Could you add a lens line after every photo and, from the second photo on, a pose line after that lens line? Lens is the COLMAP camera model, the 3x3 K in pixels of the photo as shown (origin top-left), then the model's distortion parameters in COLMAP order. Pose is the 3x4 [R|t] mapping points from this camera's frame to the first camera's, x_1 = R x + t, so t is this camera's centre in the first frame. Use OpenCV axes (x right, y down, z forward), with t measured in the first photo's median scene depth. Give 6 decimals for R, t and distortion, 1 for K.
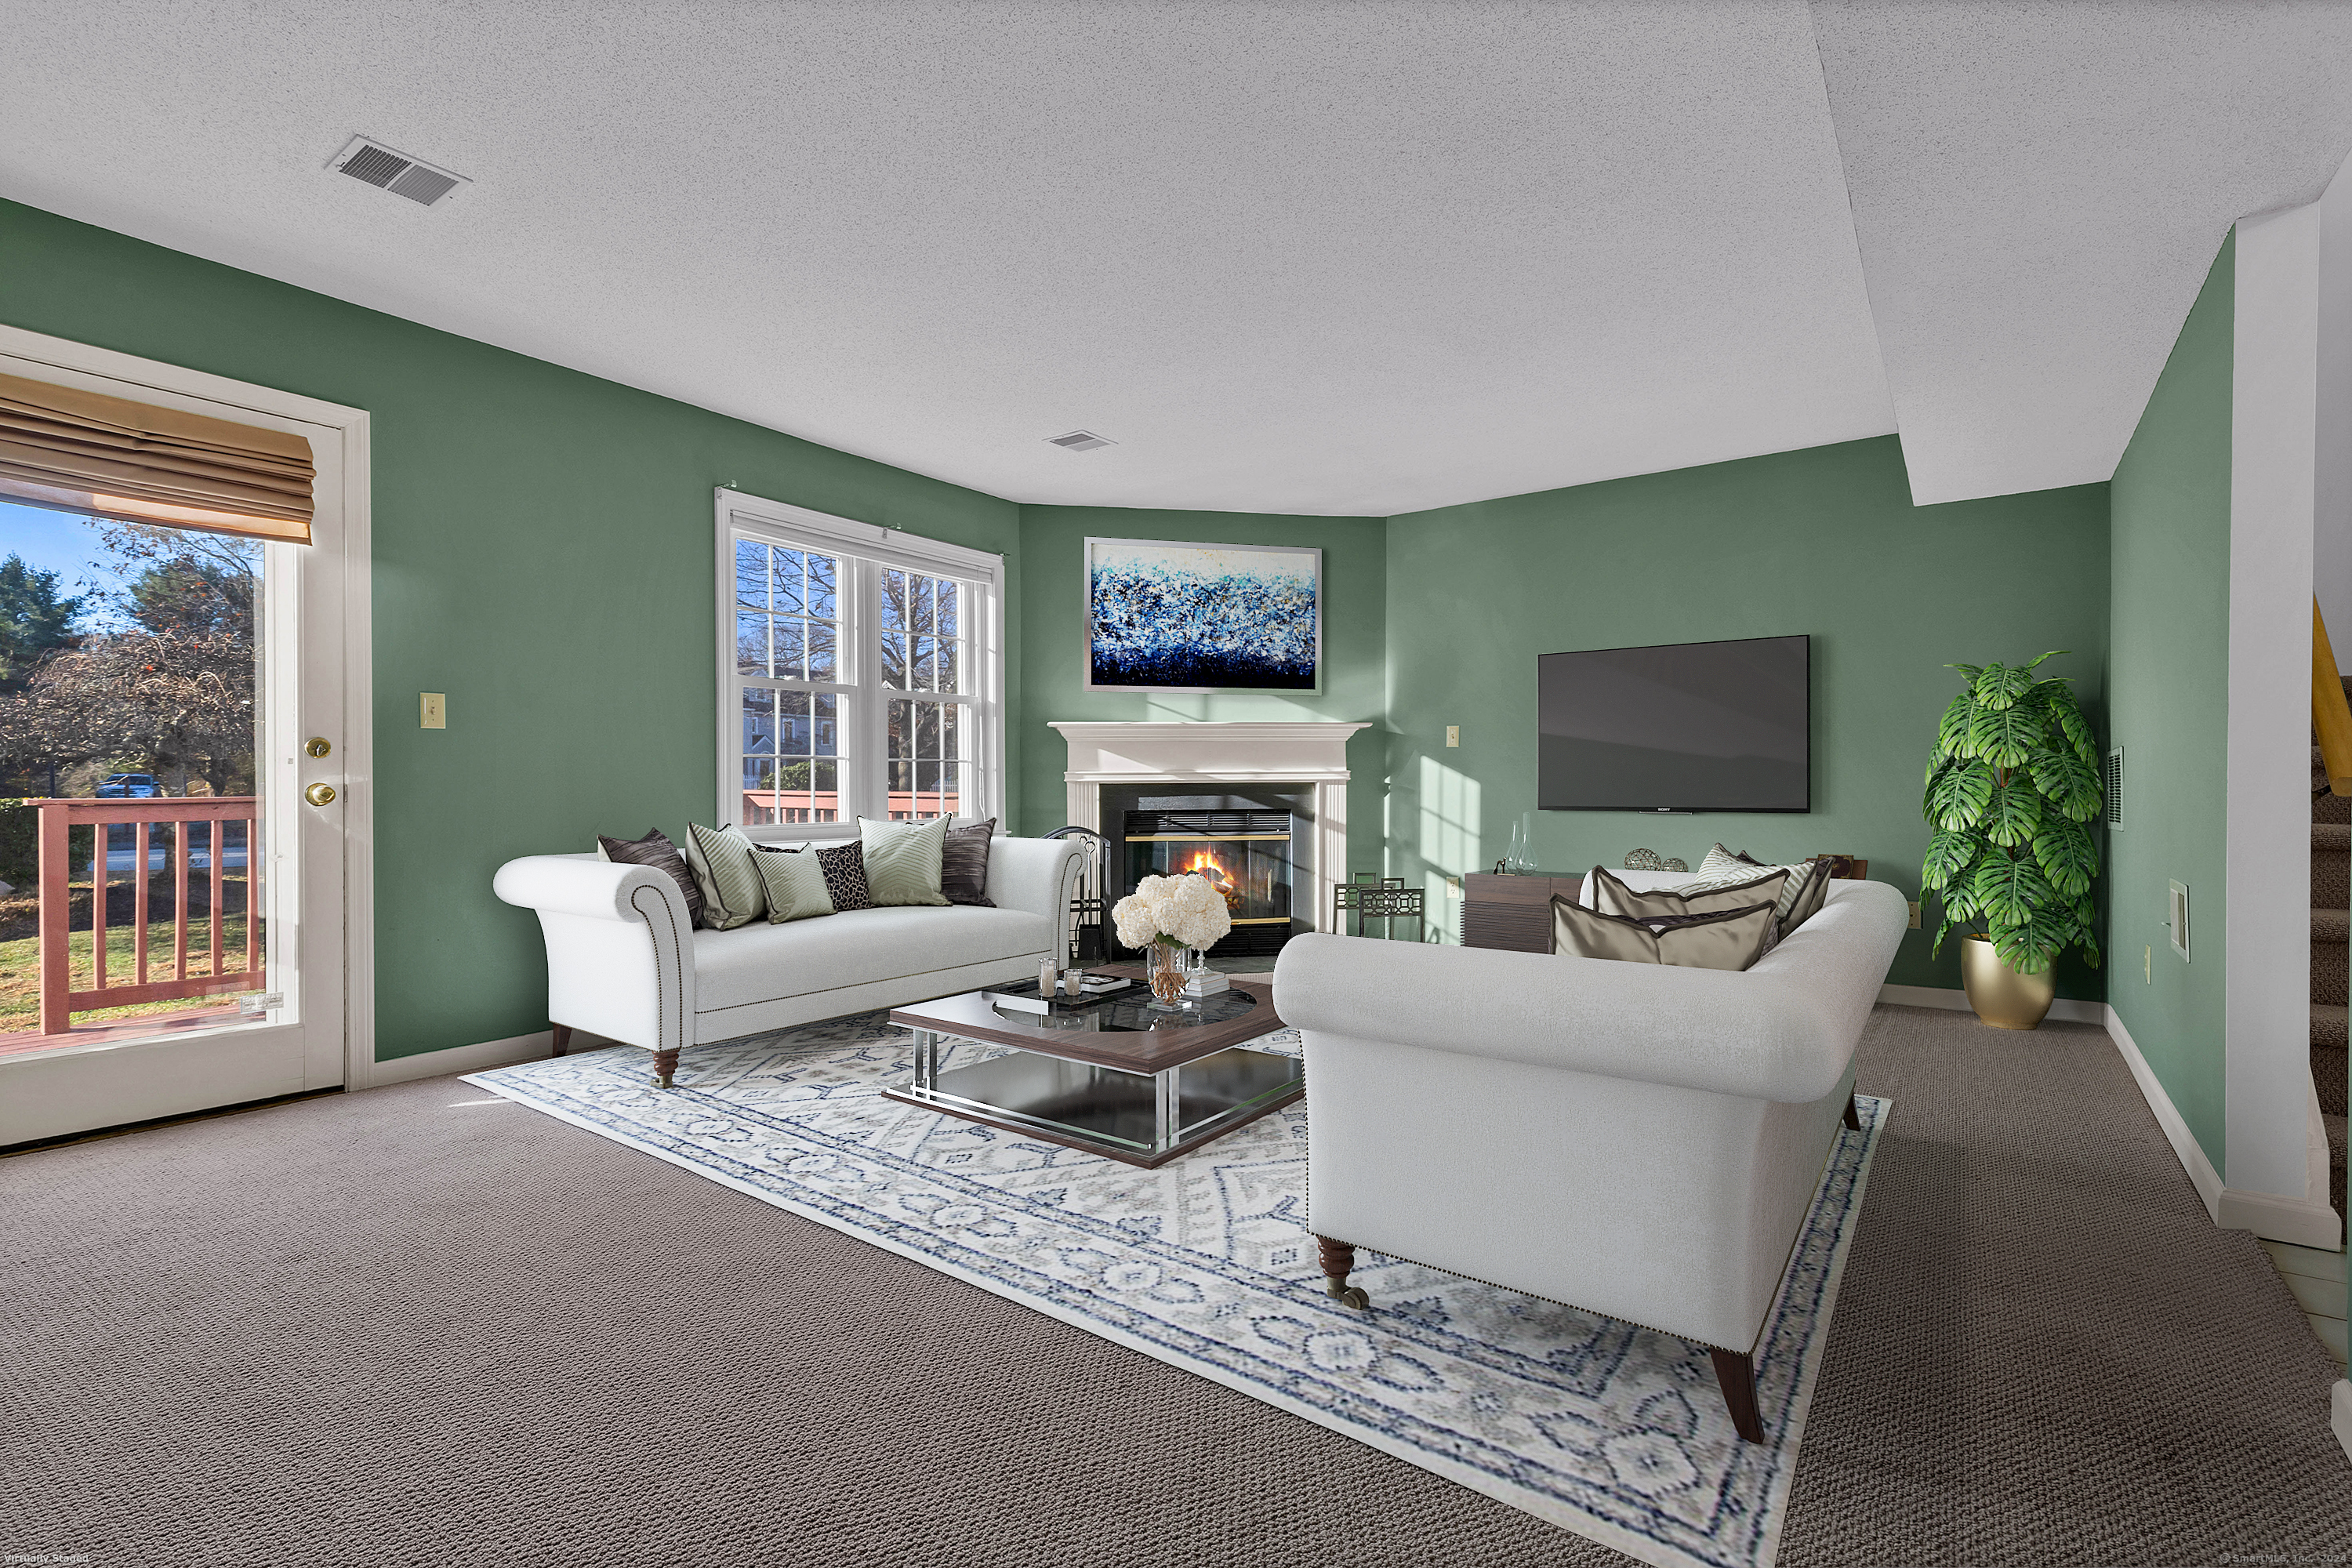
lens RADIAL K [[1096.7, 0, 1189.3], [0, 1096.7, 793.5], [0, 0, 1]] dist [0.004302, -0.001216]
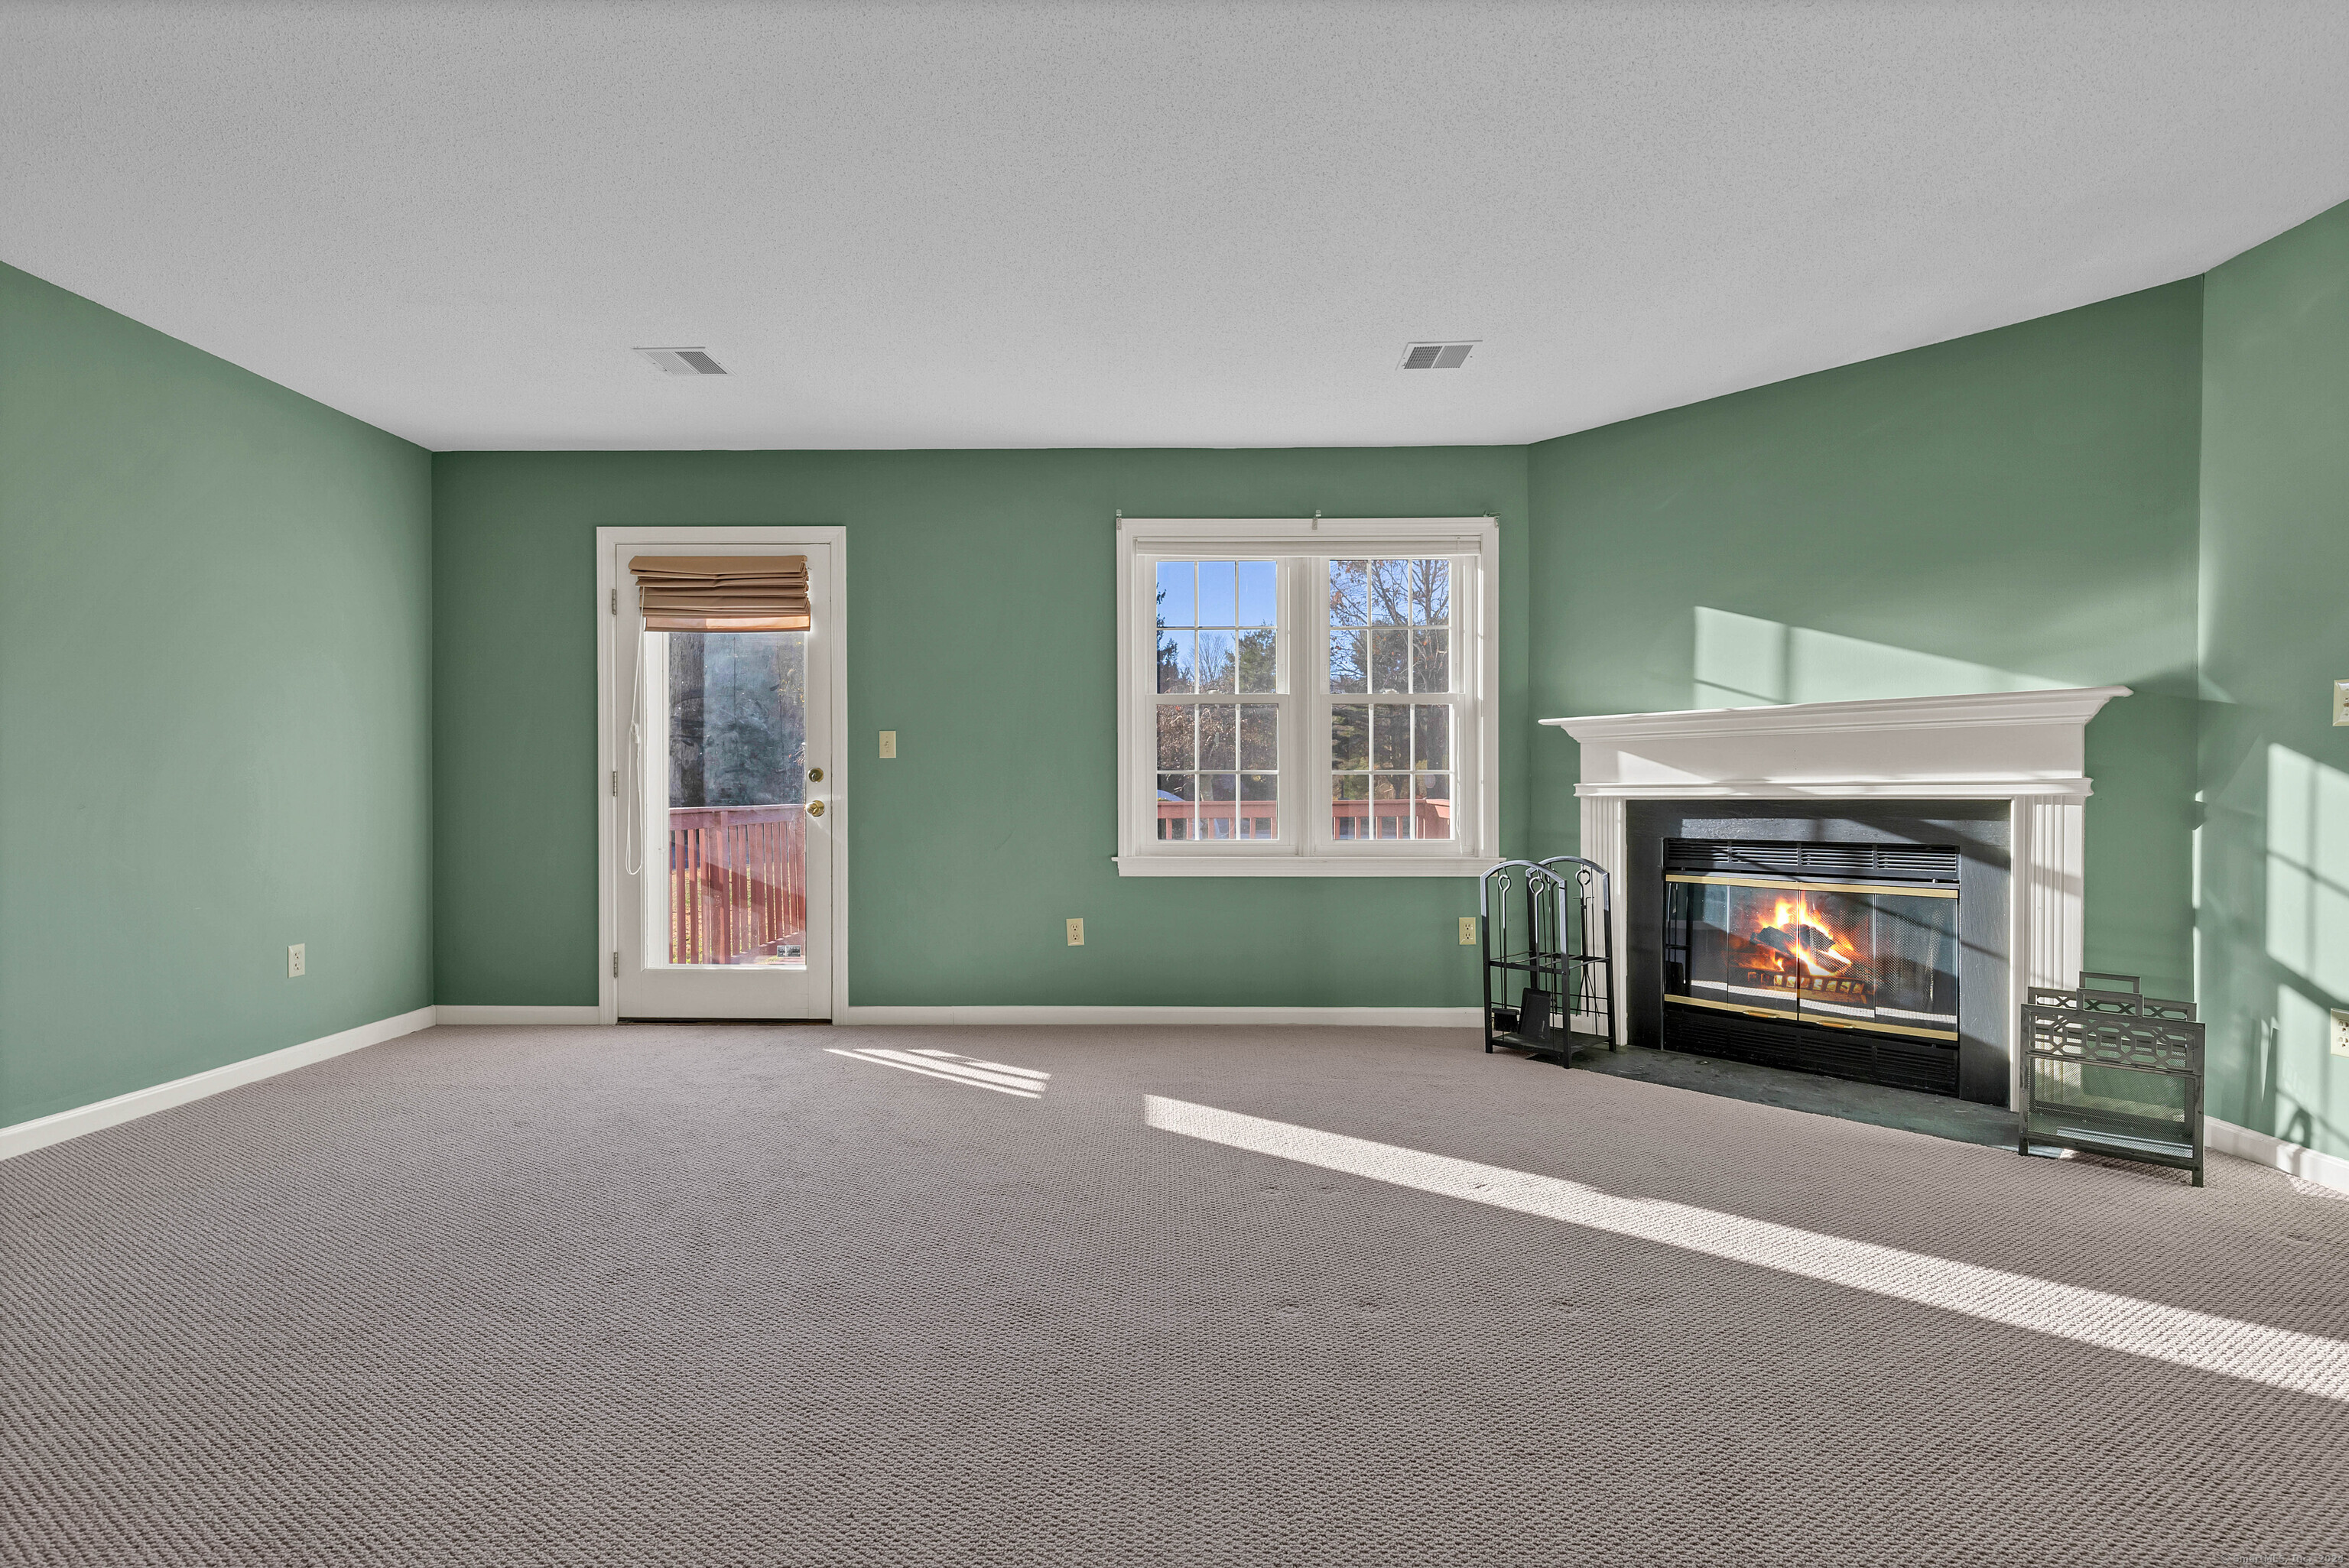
lens RADIAL K [[1095.2, 0, 1187.8], [0, 1095.2, 793.4], [0, 0, 1]] dist [0.004302, -0.001216]
pose [[0.562160, 0.002718, -0.827024, 0.351458], [-0.004897, 0.999988, -0.000043, -0.011612], [0.827014, 0.004074, 0.562166, 0.343483]]
